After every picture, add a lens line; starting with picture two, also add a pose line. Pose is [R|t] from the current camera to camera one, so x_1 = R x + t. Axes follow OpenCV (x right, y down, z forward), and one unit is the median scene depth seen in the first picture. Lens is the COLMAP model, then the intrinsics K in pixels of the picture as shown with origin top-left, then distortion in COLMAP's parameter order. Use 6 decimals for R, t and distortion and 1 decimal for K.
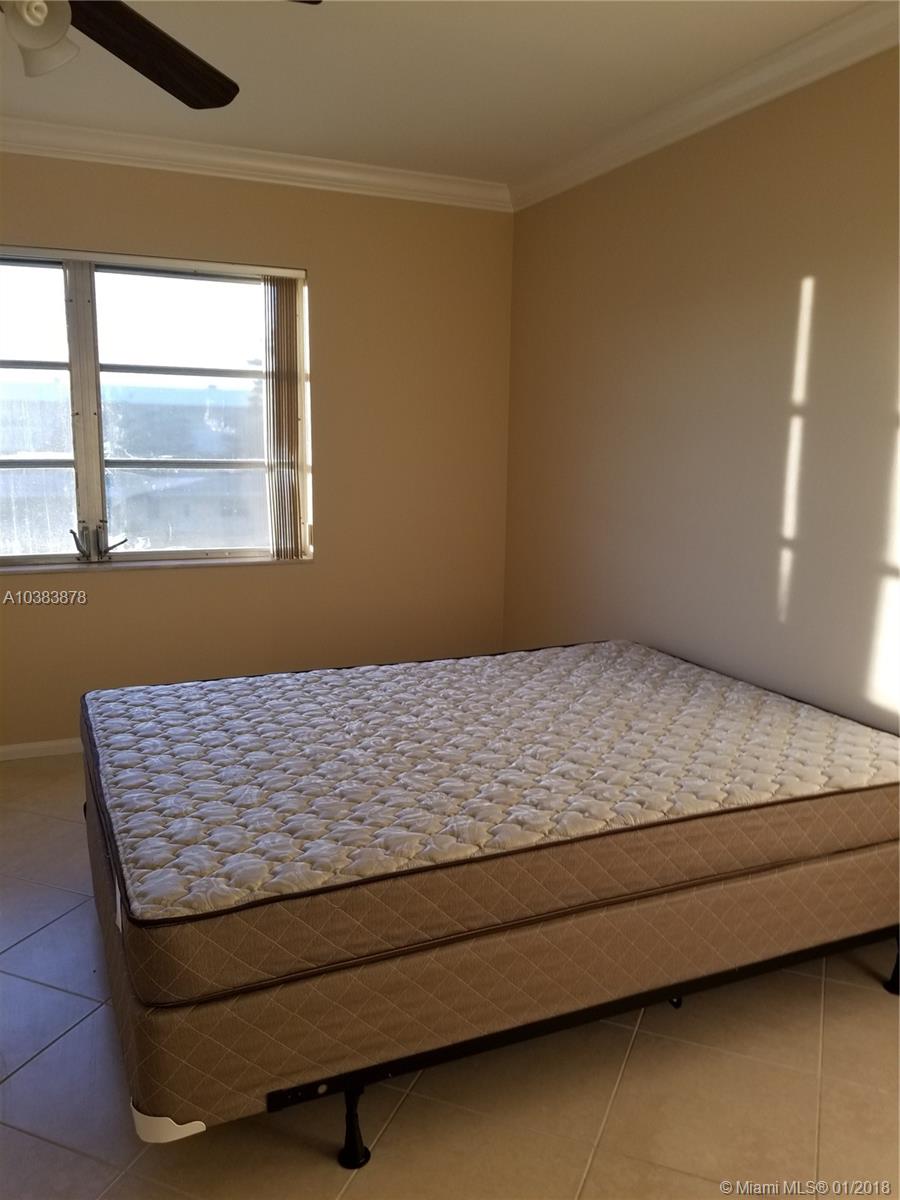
lens RADIAL K [[941.3, 0, 449.8], [0, 941.3, 599.5], [0, 0, 1]] dist [0.036751, -0.071983]
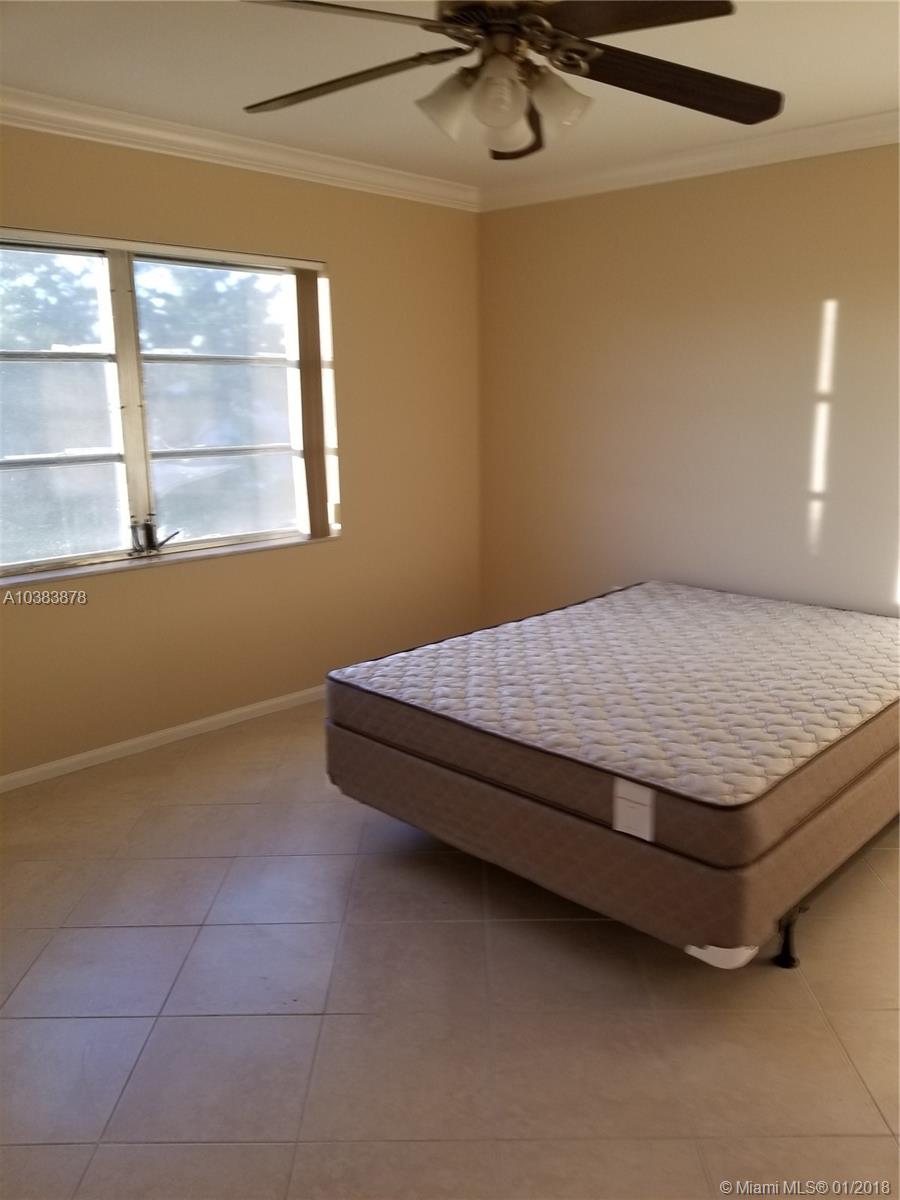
lens RADIAL K [[941.3, 0, 457.4], [0, 941.3, 599.6], [0, 0, 1]] dist [0.036751, -0.071983]
pose [[0.923479, -0.101984, 0.369846, -0.620582], [0.083731, 0.994358, 0.065123, -0.043249], [-0.374401, -0.029172, 0.926808, -0.060853]]
